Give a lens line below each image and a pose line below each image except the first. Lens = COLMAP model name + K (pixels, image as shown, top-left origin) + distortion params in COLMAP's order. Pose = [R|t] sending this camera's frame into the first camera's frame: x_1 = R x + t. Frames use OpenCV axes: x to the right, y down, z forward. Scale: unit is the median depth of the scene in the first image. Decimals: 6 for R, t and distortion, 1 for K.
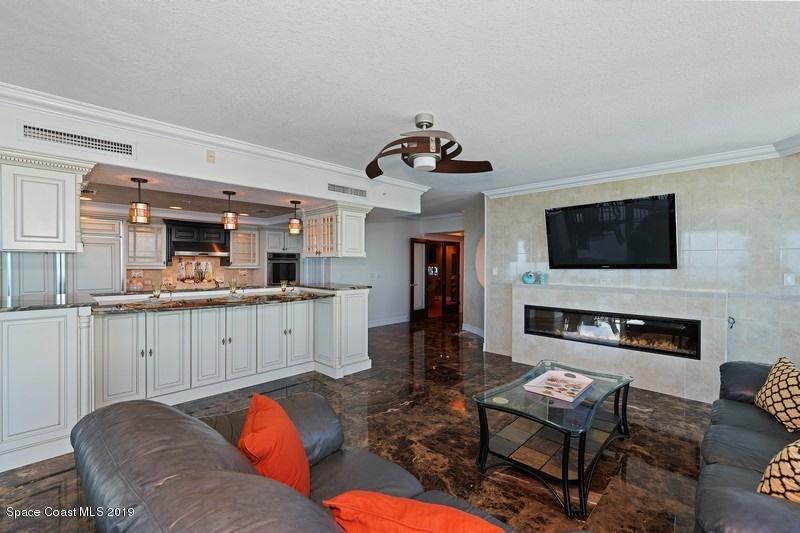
lens RADIAL K [[345.6, 0, 395.4], [0, 345.6, 266.7], [0, 0, 1]] dist [0.002031, 0.000572]
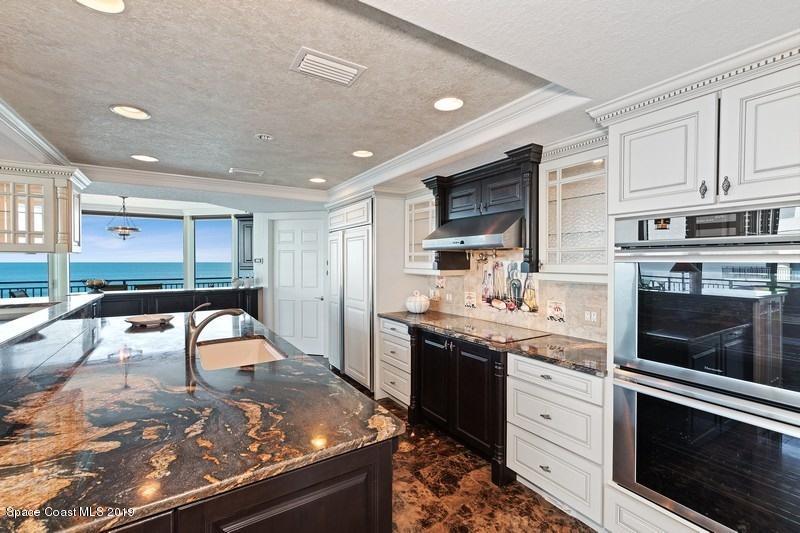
lens RADIAL K [[345.6, 0, 406.9], [0, 345.6, 265.3], [0, 0, 1]] dist [0.002031, 0.000572]
pose [[-0.190015, 0.004085, -0.981773, -0.177331], [-0.011753, 0.999910, 0.006435, -0.014515], [0.981711, 0.012762, -0.189950, 1.350811]]
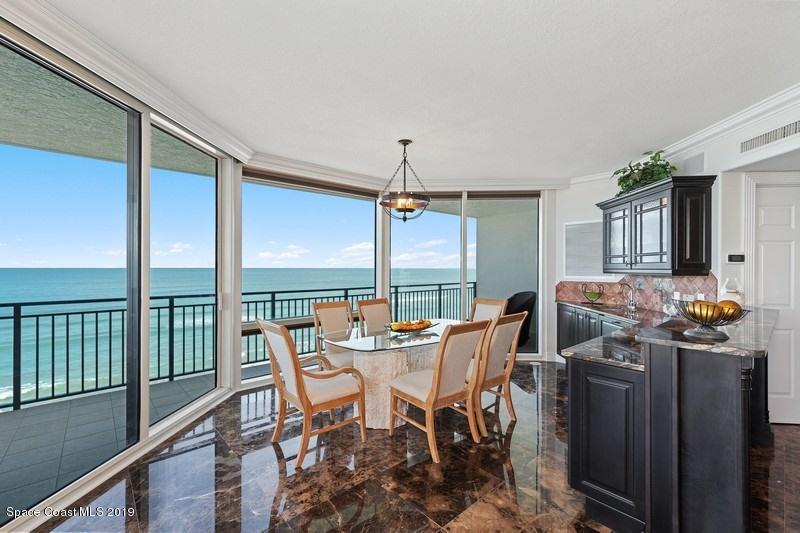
lens RADIAL K [[345.6, 0, 403.9], [0, 345.6, 265.3], [0, 0, 1]] dist [0.002031, 0.000572]
pose [[-0.038751, -0.010181, -0.999197, -0.543268], [-0.013044, 0.999868, -0.009682, 0.009661], [0.999164, 0.012658, -0.038879, 0.099983]]
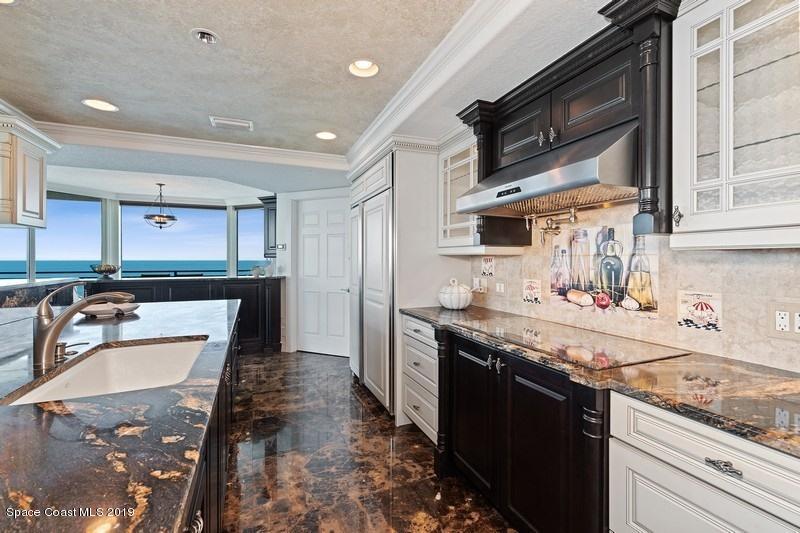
lens RADIAL K [[345.6, 0, 401.0], [0, 345.6, 261.2], [0, 0, 1]] dist [0.002031, 0.000572]
pose [[-0.365169, 0.001209, -0.930940, -0.386228], [-0.009560, 0.999942, 0.005049, 0.017103], [0.930892, 0.010744, -0.365136, 1.350064]]
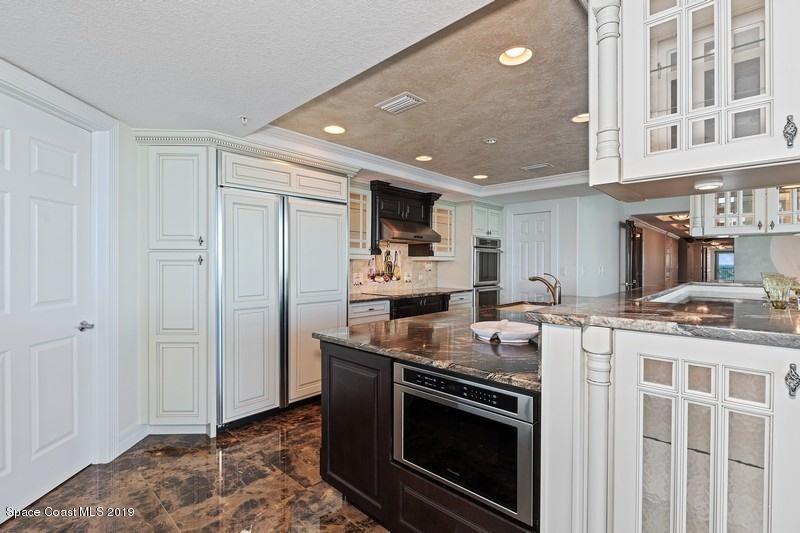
lens RADIAL K [[371.3, 0, 396.4], [0, 371.3, 265.7], [0, 0, 1]] dist [-0.004428, -0.000106]
pose [[0.999237, -0.002540, 0.038965, -0.825005], [0.002658, 0.999992, -0.002972, 0.026293], [-0.038957, 0.003073, 0.999236, 0.395830]]
